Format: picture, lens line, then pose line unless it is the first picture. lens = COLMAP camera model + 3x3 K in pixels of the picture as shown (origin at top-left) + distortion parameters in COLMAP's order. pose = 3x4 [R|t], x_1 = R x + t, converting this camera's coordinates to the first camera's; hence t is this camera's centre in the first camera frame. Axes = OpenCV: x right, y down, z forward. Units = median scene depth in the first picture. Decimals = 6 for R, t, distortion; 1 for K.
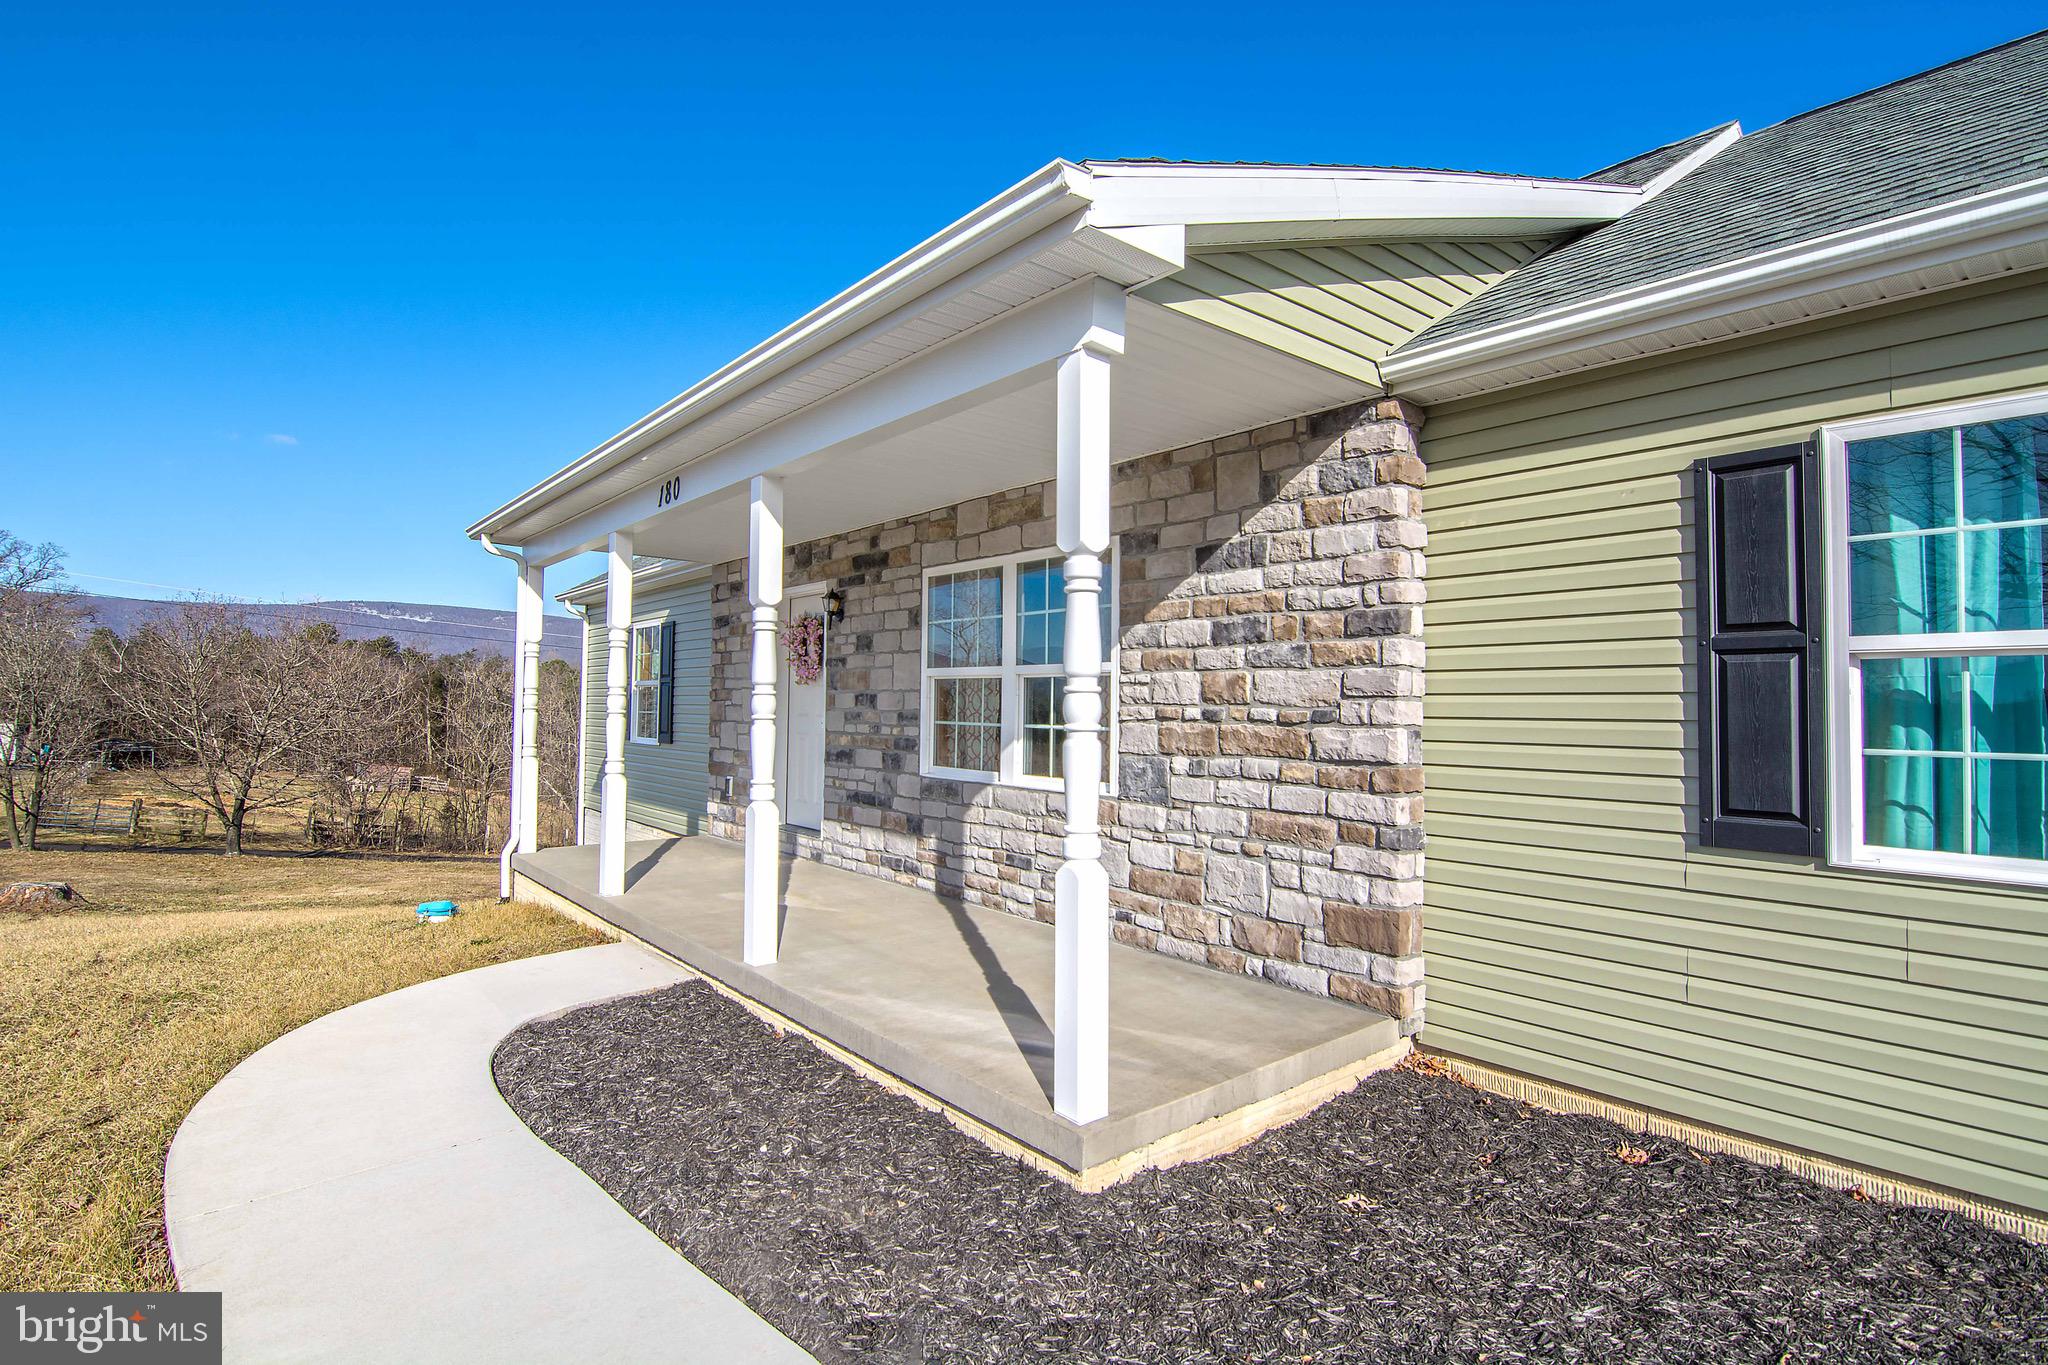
lens RADIAL K [[995.6, 0, 1013.5], [0, 995.6, 672.2], [0, 0, 1]] dist [-0.007523, -0.009090]
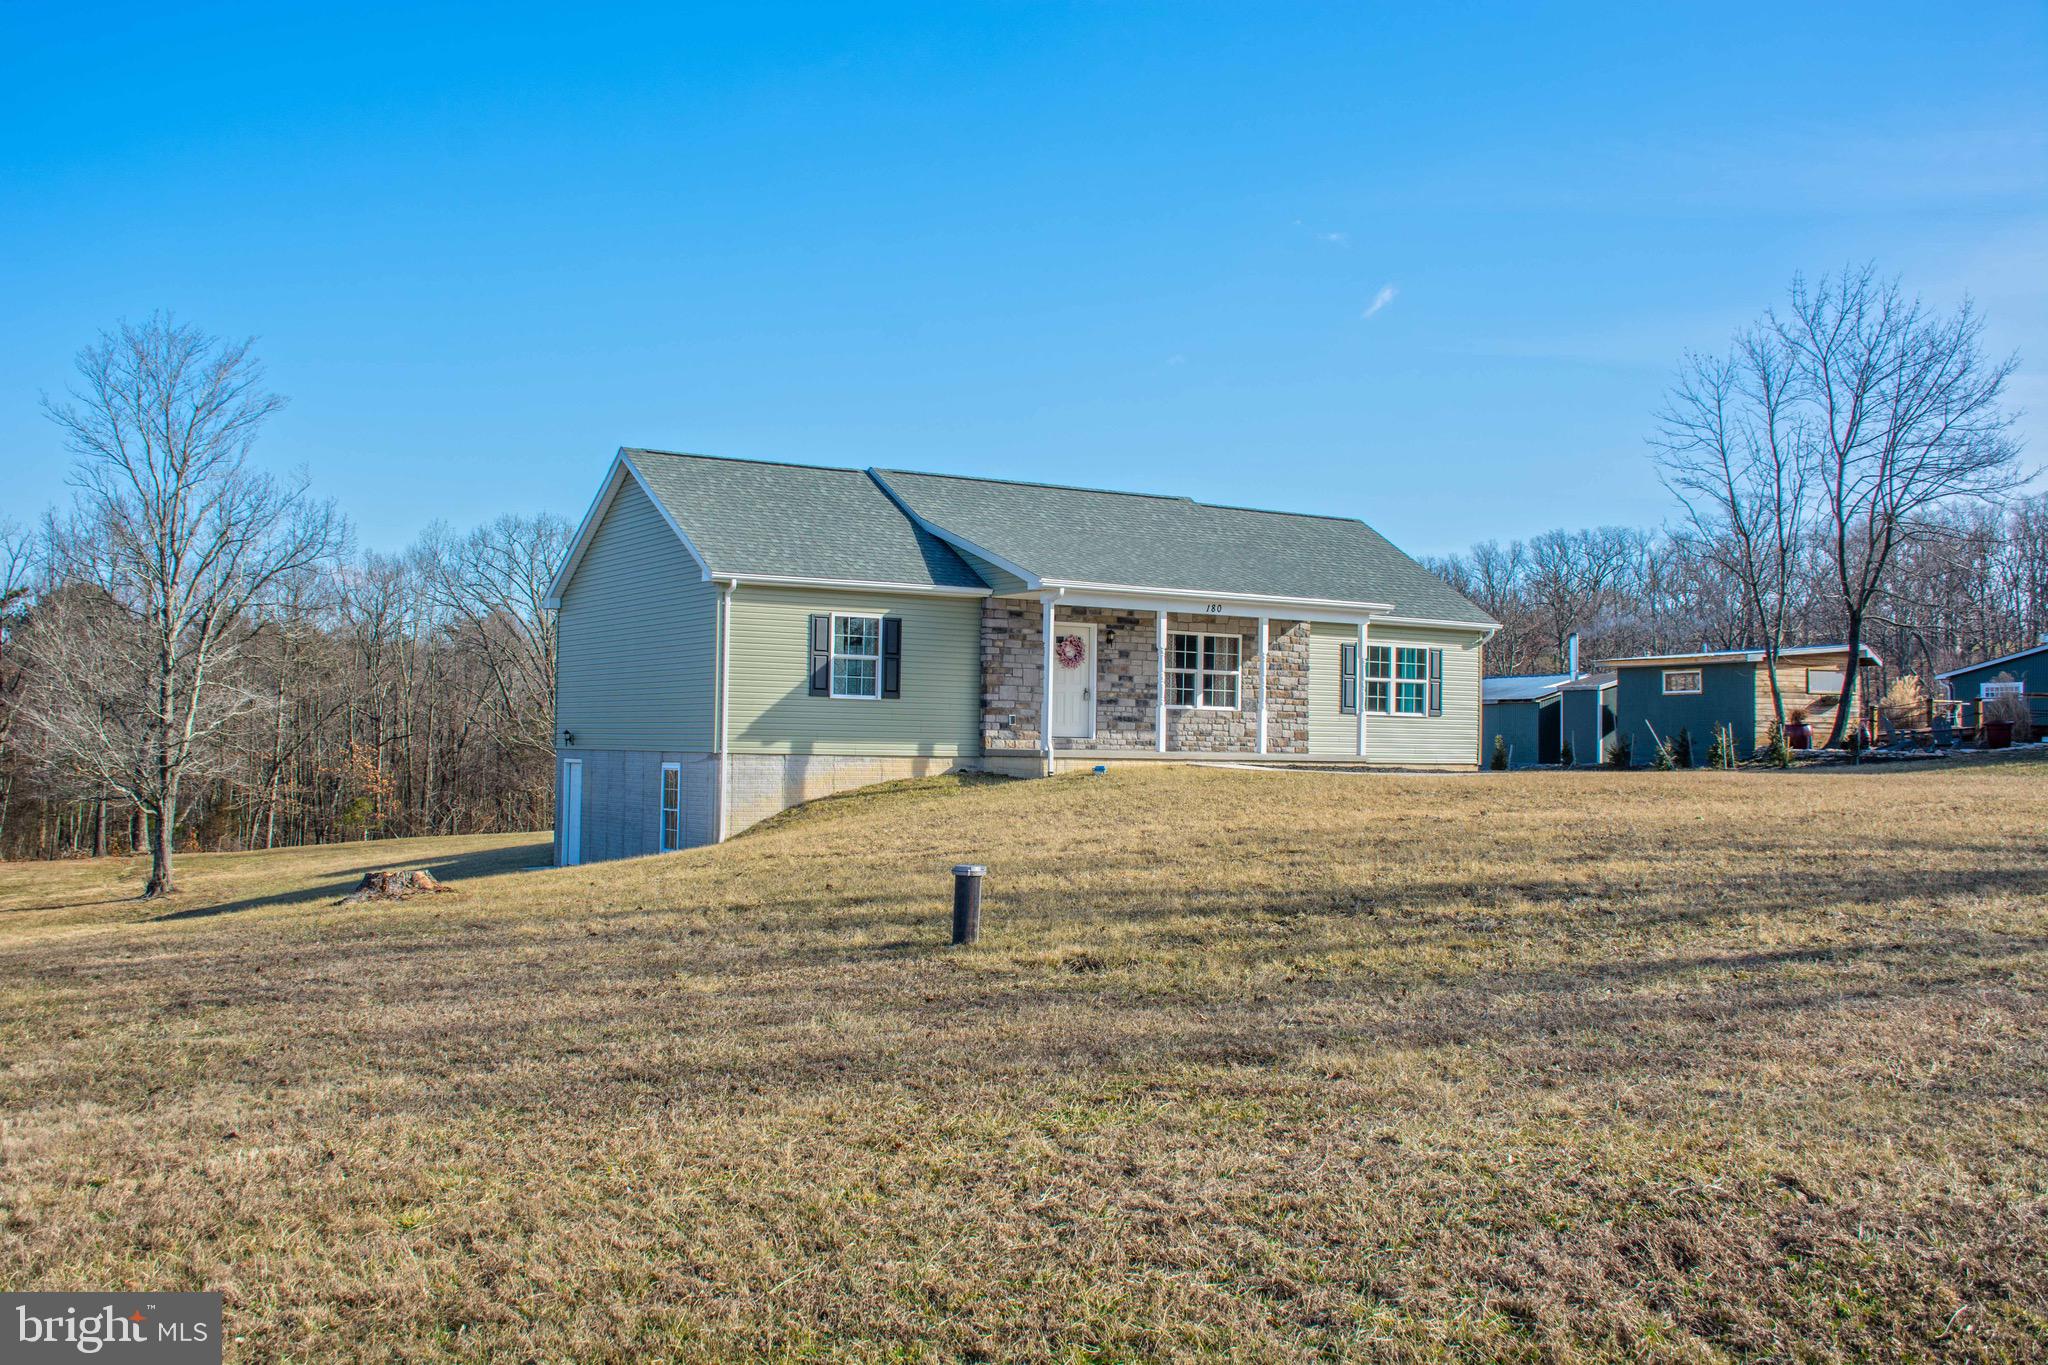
lens RADIAL K [[1932.6, 0, 1027.6], [0, 1932.6, 671.8], [0, 0, 1]] dist [0.009725, 0.000000]
pose [[0.132720, 0.028712, 0.990738, -7.022417], [-0.050284, 0.998488, -0.022200, 0.186808], [-0.989877, -0.046872, 0.133963, 0.887227]]
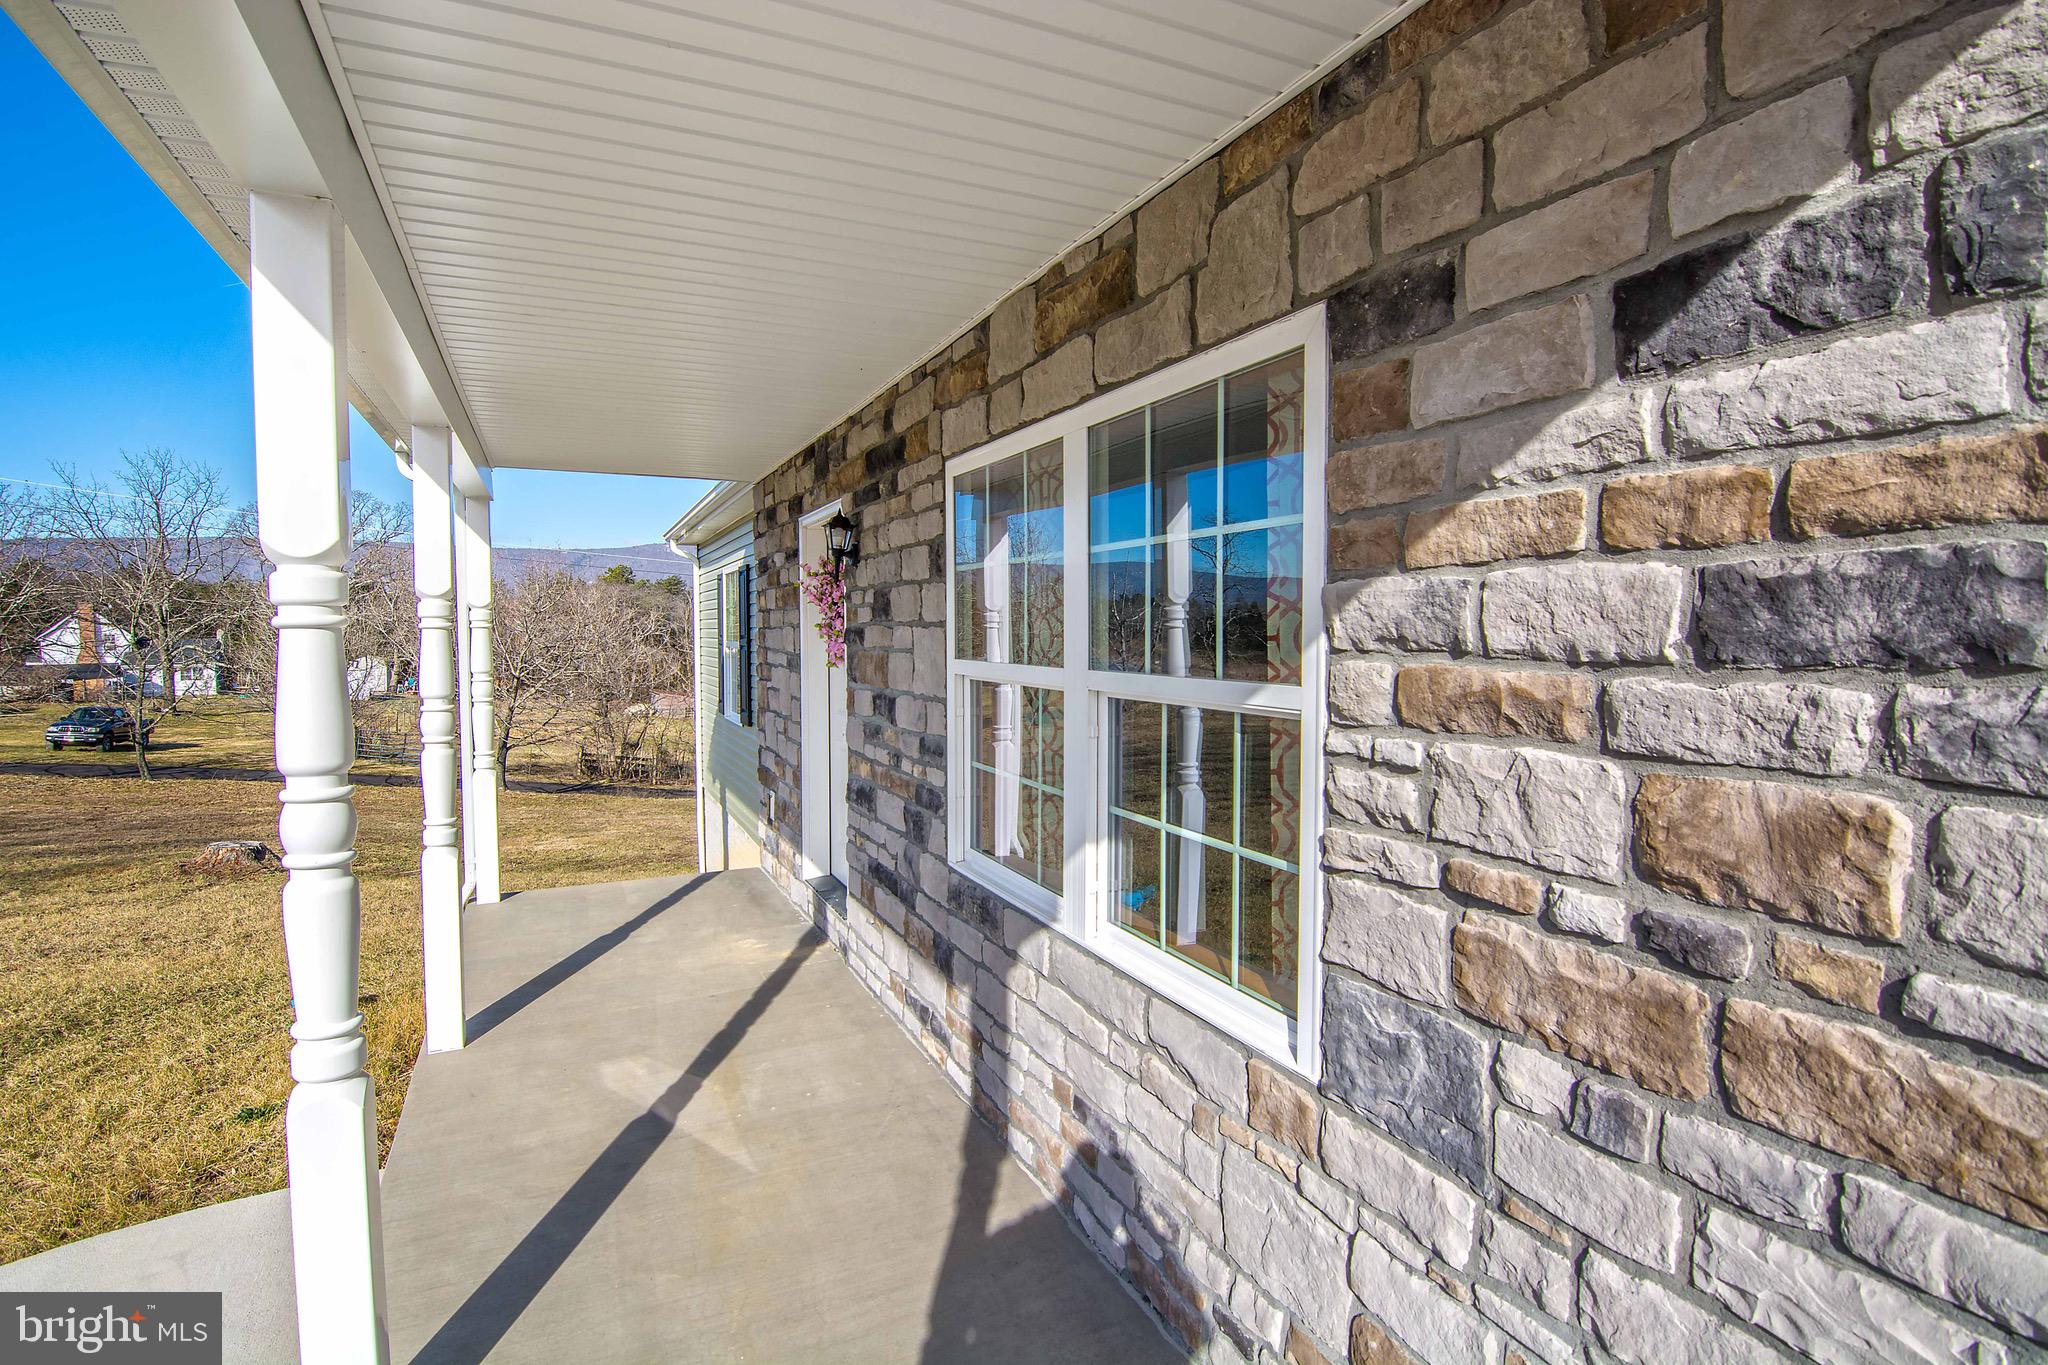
lens RADIAL K [[995.6, 0, 1016.6], [0, 995.6, 673.3], [0, 0, 1]] dist [-0.007523, -0.009090]
pose [[0.968083, -0.002555, -0.250618, 0.095223], [0.021926, 0.996977, 0.074533, -0.045153], [0.249670, -0.077650, 0.965213, 0.693237]]
